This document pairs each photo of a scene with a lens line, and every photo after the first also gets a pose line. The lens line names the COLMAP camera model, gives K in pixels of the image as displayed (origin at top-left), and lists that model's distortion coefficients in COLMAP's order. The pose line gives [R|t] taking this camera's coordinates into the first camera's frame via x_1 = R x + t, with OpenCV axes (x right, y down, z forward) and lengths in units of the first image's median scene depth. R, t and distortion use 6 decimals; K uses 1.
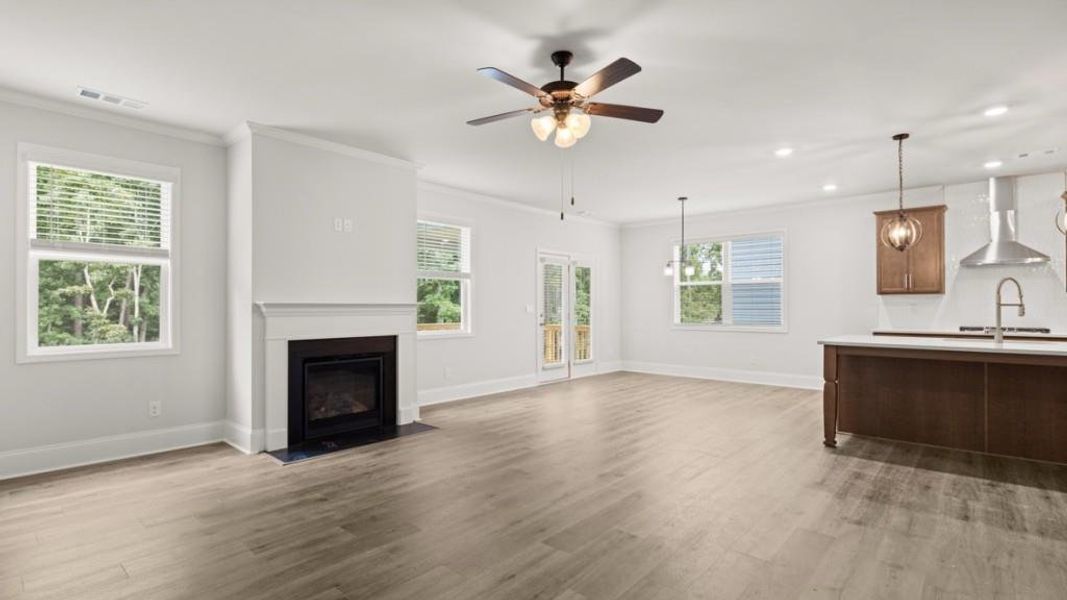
lens RADIAL K [[511.7, 0, 528.9], [0, 511.7, 301.7], [0, 0, 1]] dist [0.000934, 0.000395]
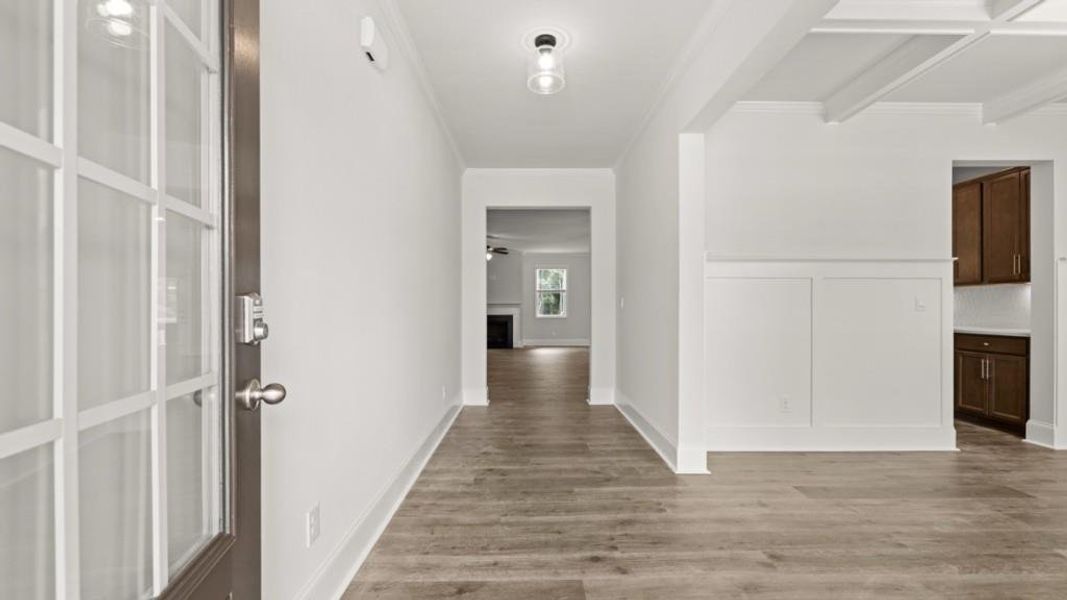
lens RADIAL K [[441.6, 0, 530.4], [0, 441.6, 304.1], [0, 0, 1]] dist [-0.001703, 0.000069]
pose [[0.675427, -0.001522, -0.737425, 1.605397], [0.005099, 0.999984, 0.002607, 0.000412], [0.737409, -0.005521, 0.675424, -0.548664]]
